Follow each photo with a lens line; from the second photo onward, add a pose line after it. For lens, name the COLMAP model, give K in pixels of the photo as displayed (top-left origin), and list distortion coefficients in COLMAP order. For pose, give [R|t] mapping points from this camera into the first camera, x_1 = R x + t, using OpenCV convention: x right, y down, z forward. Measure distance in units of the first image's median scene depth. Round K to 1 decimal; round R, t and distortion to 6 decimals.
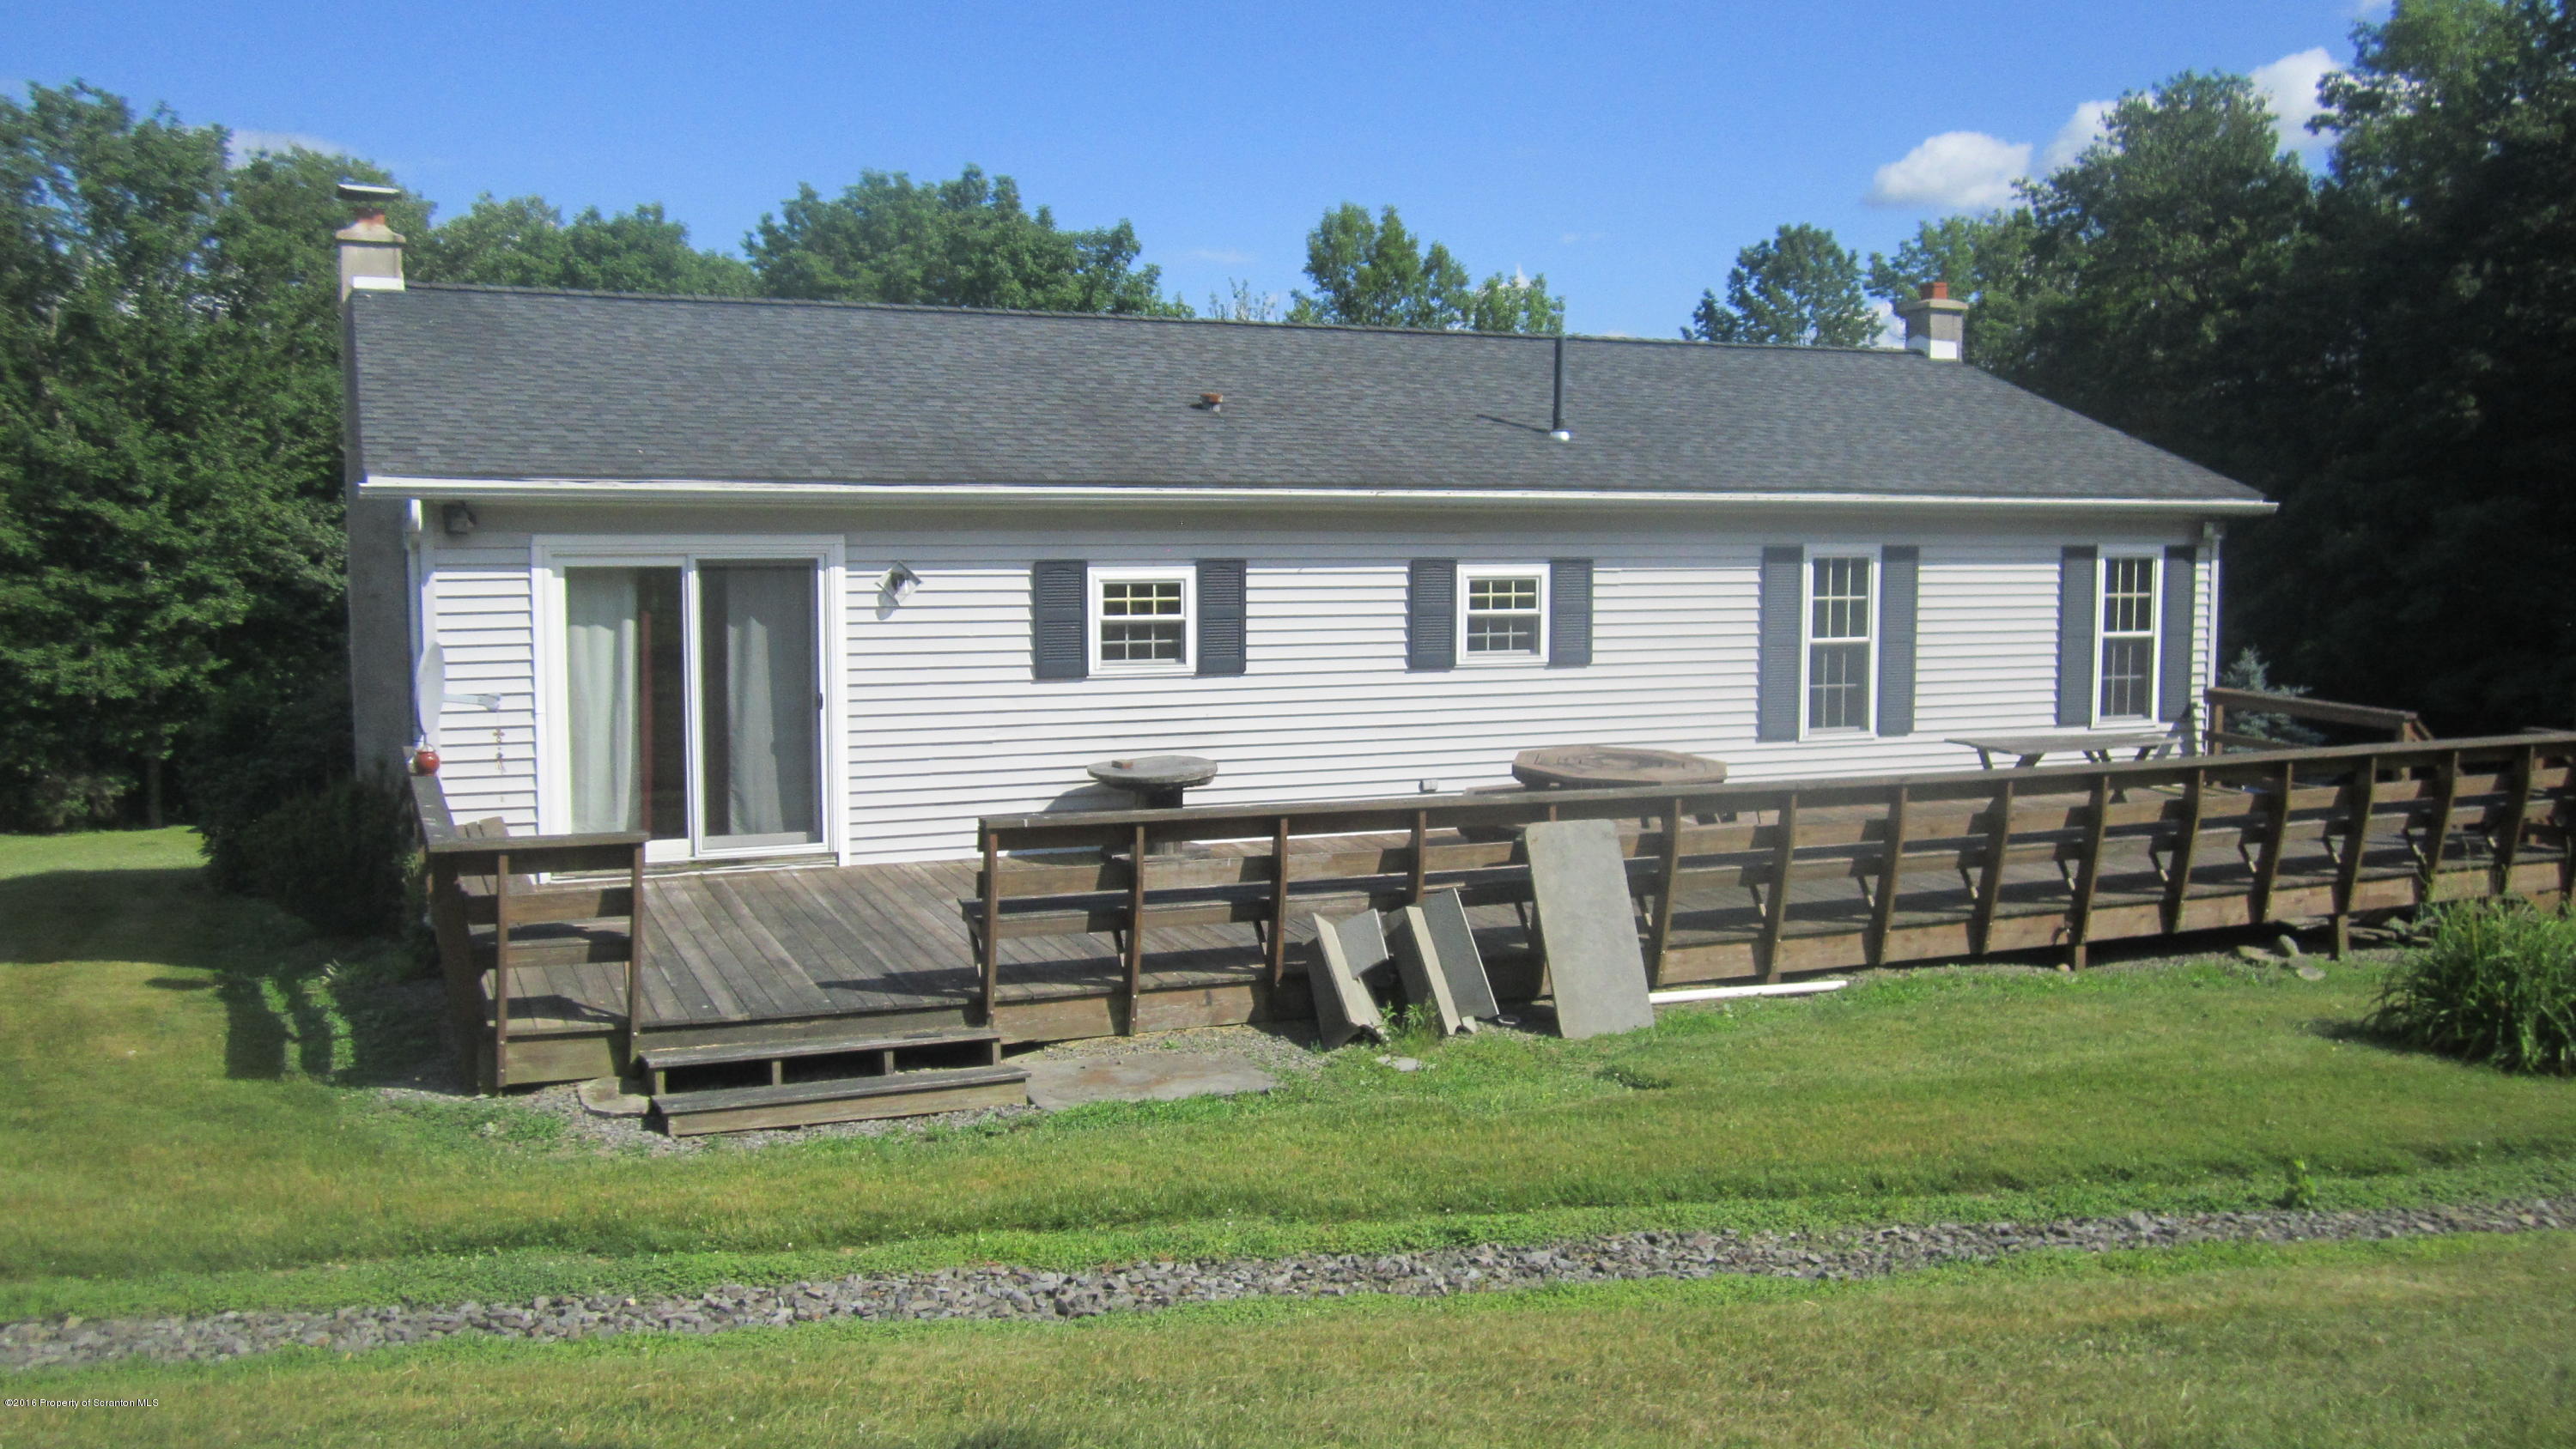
lens RADIAL K [[2134.5, 0, 1288.0], [0, 2134.5, 724.5], [0, 0, 1]] dist [-0.045298, 0.021865]
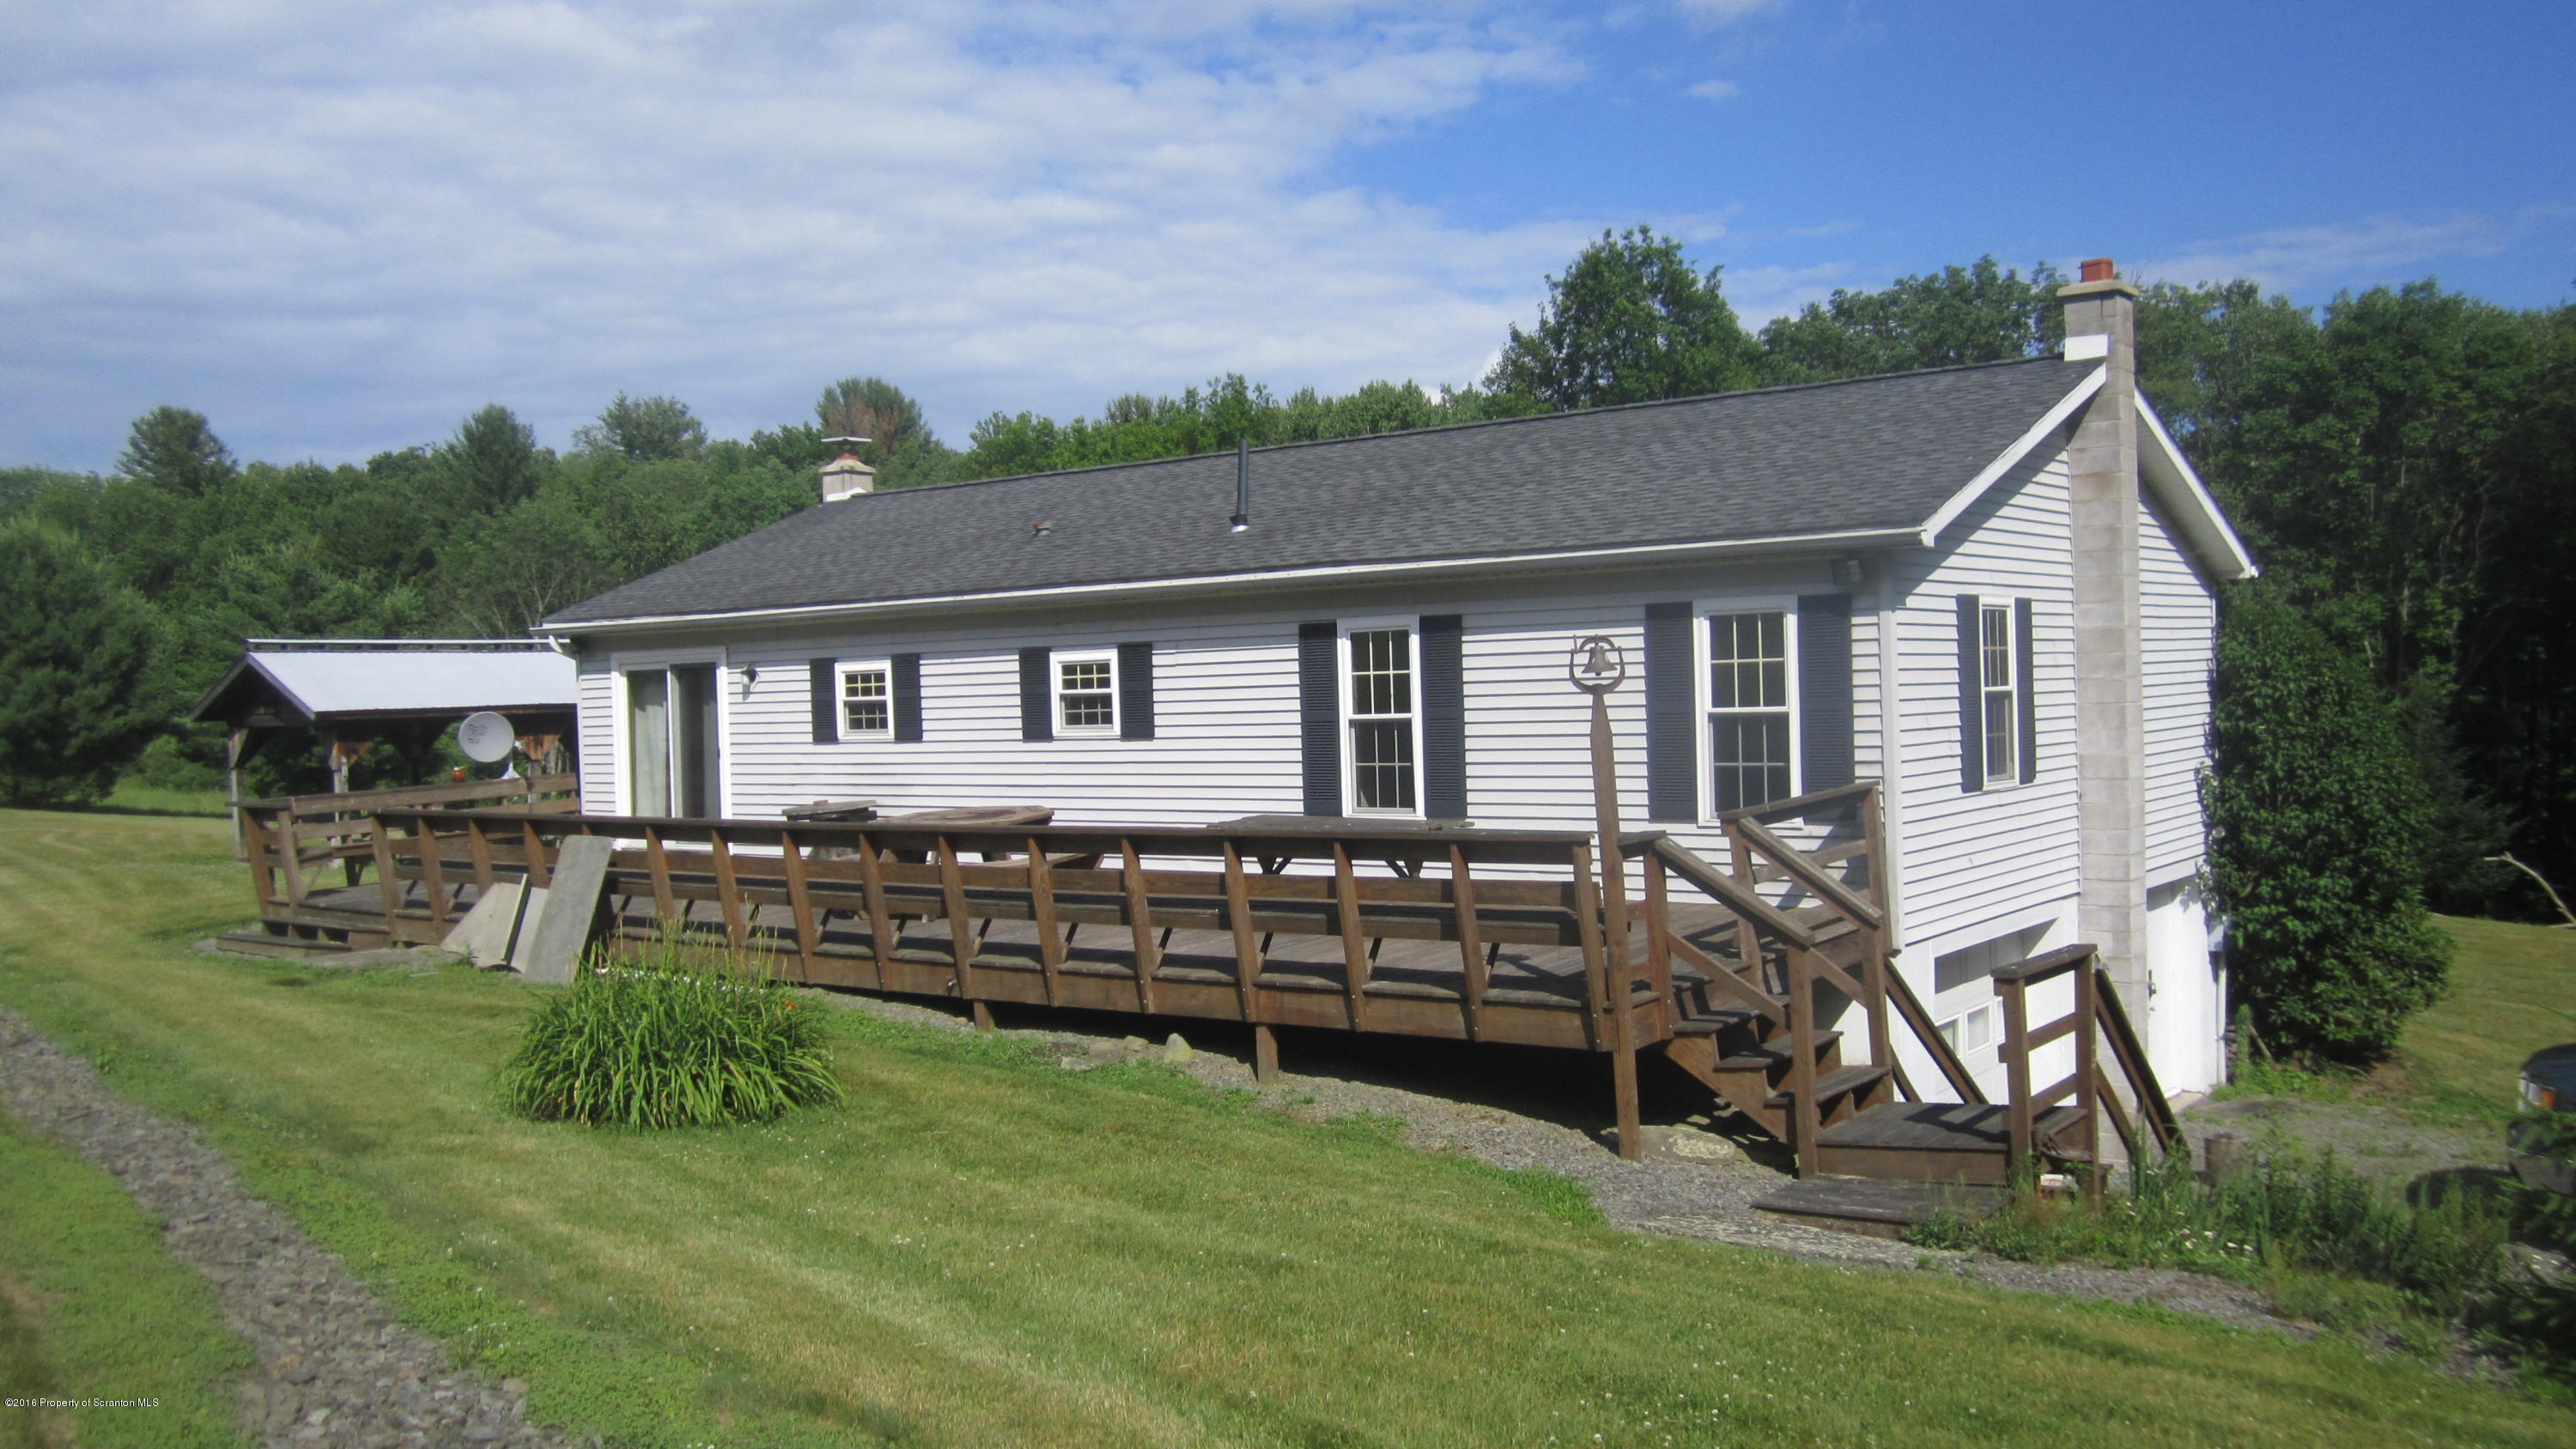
lens RADIAL K [[2134.5, 0, 1288.0], [0, 2134.5, 724.5], [0, 0, 1]] dist [-0.045298, 0.021865]
pose [[0.488510, 0.015638, -0.872418, 1.158385], [-0.021796, 0.999746, 0.005715, -0.043207], [0.872286, 0.016223, 0.488726, 0.520922]]
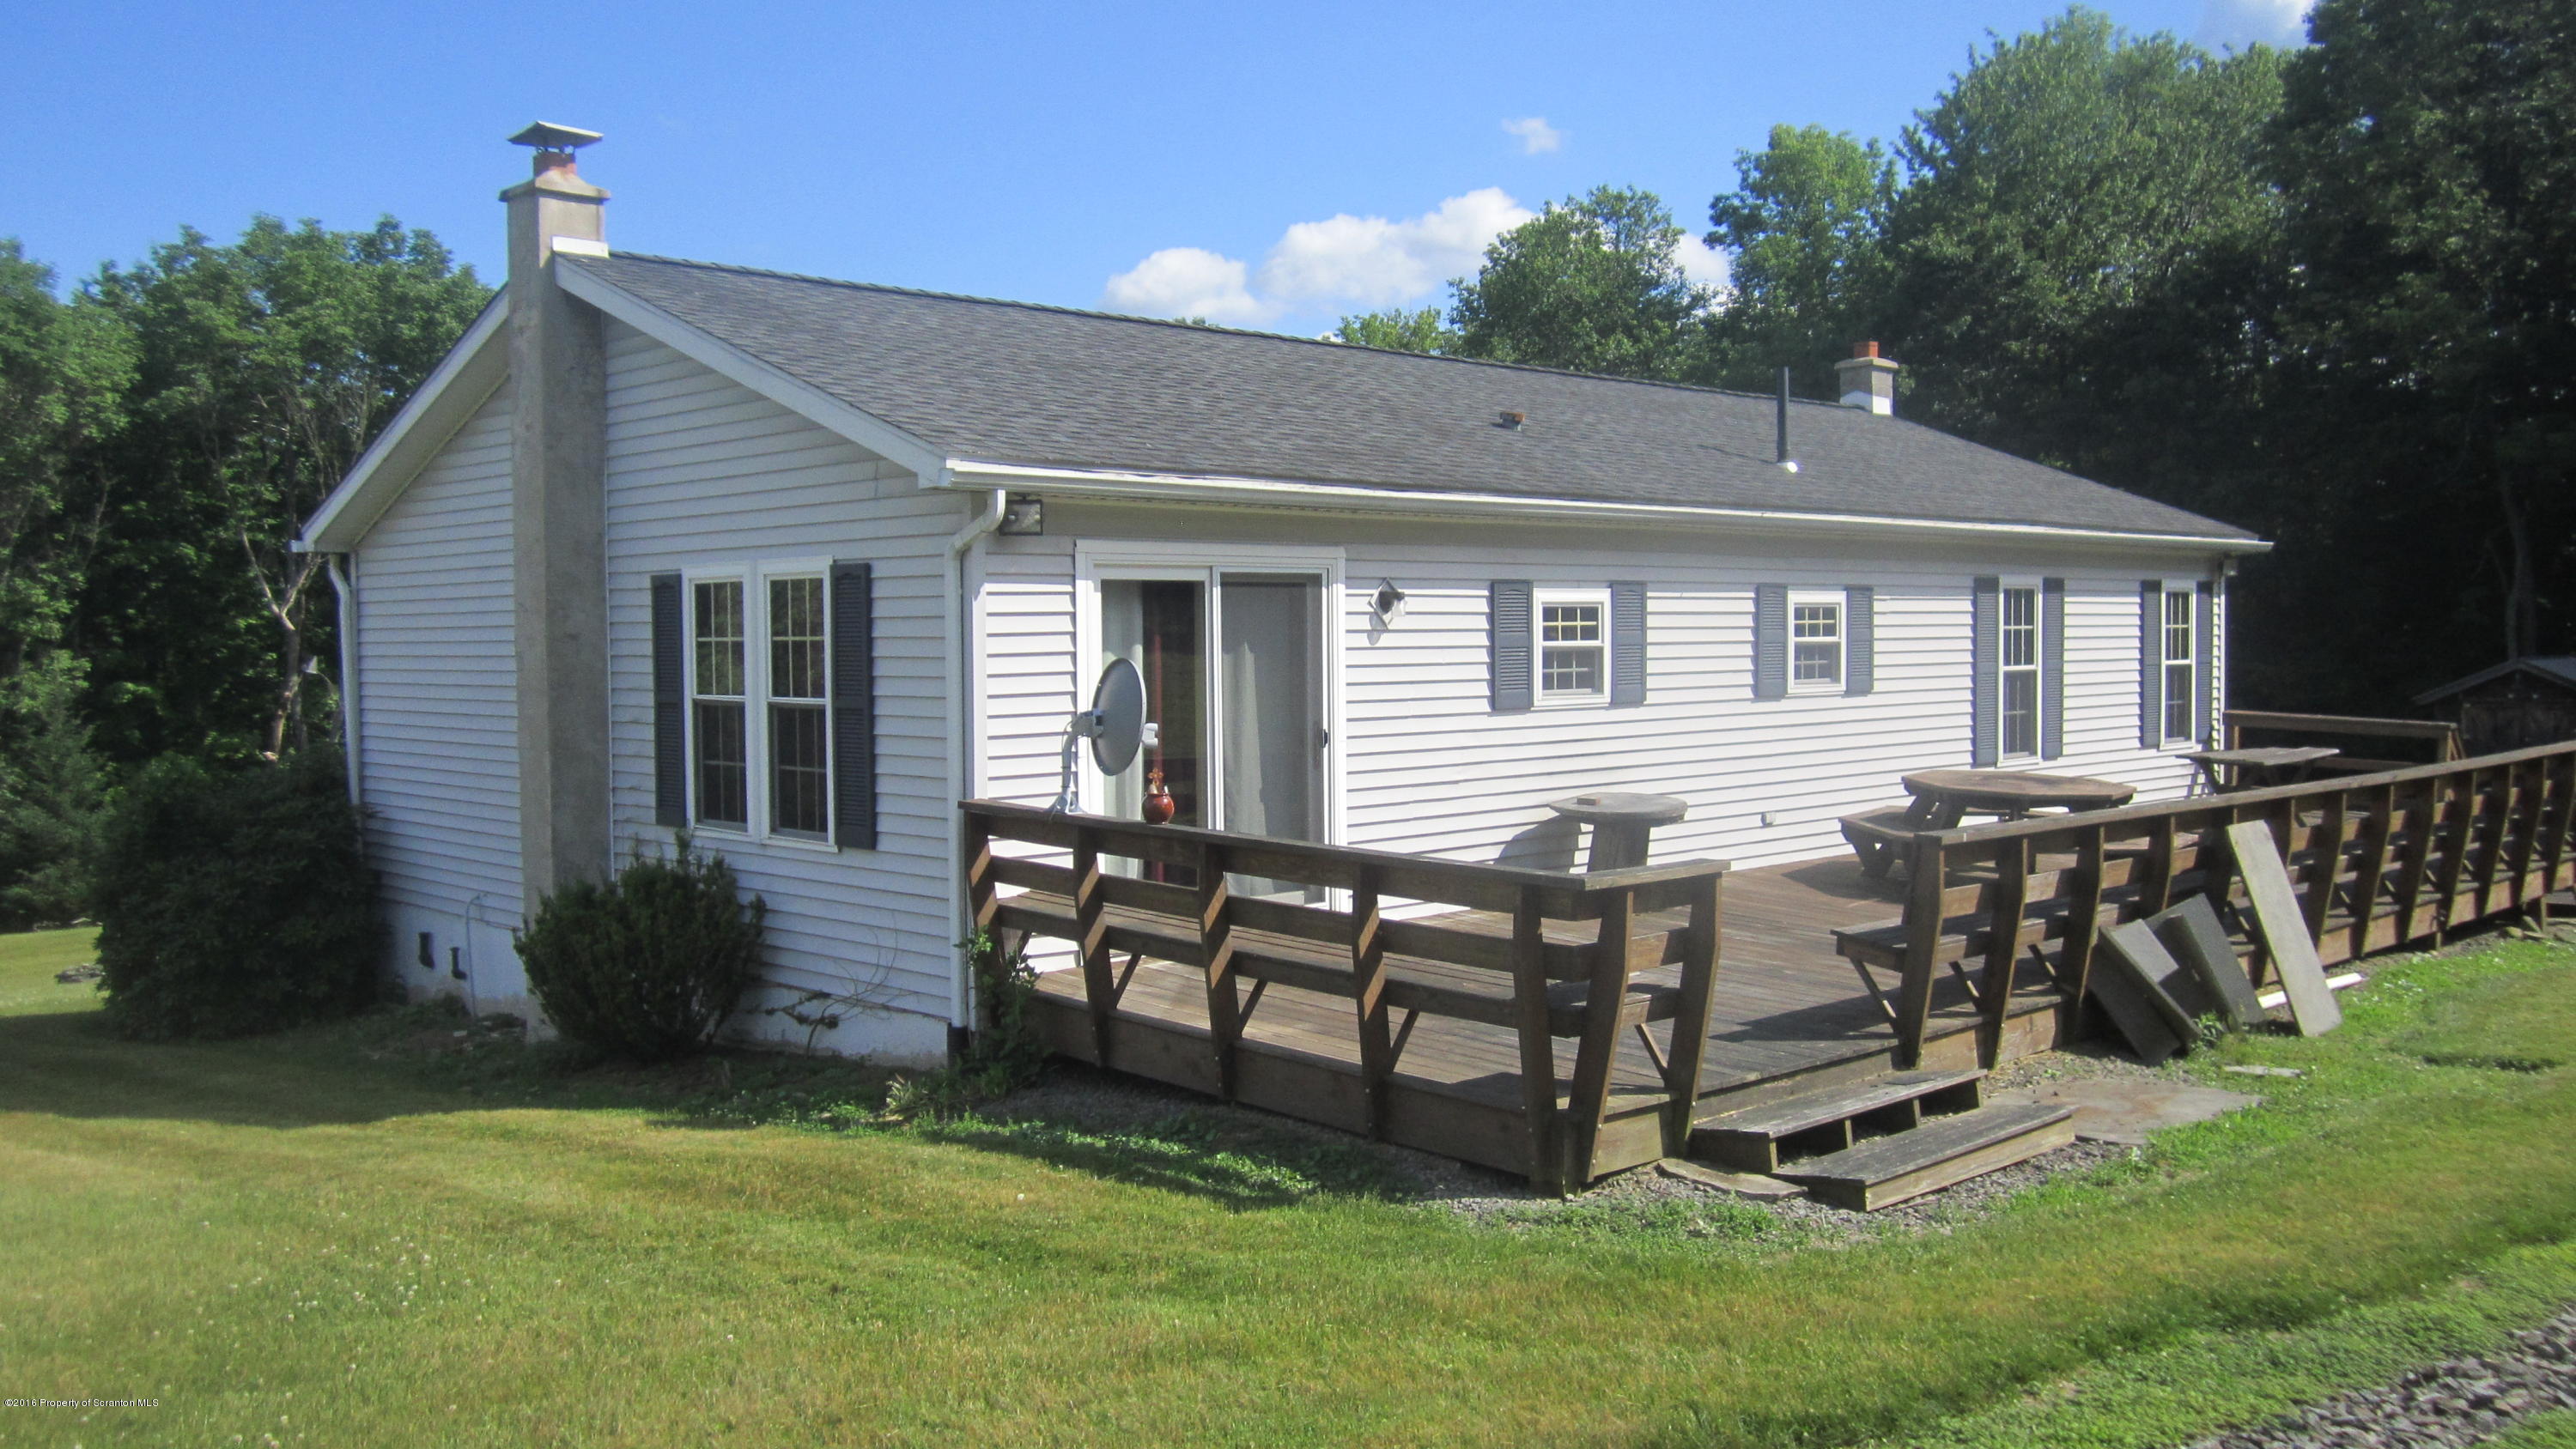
lens RADIAL K [[2134.5, 0, 1288.0], [0, 2134.5, 724.5], [0, 0, 1]] dist [-0.045298, 0.021865]
pose [[0.938450, -0.024901, 0.344517, -0.460635], [0.040757, 0.998413, -0.038855, 0.014387], [-0.343002, 0.050505, 0.937976, 0.164481]]
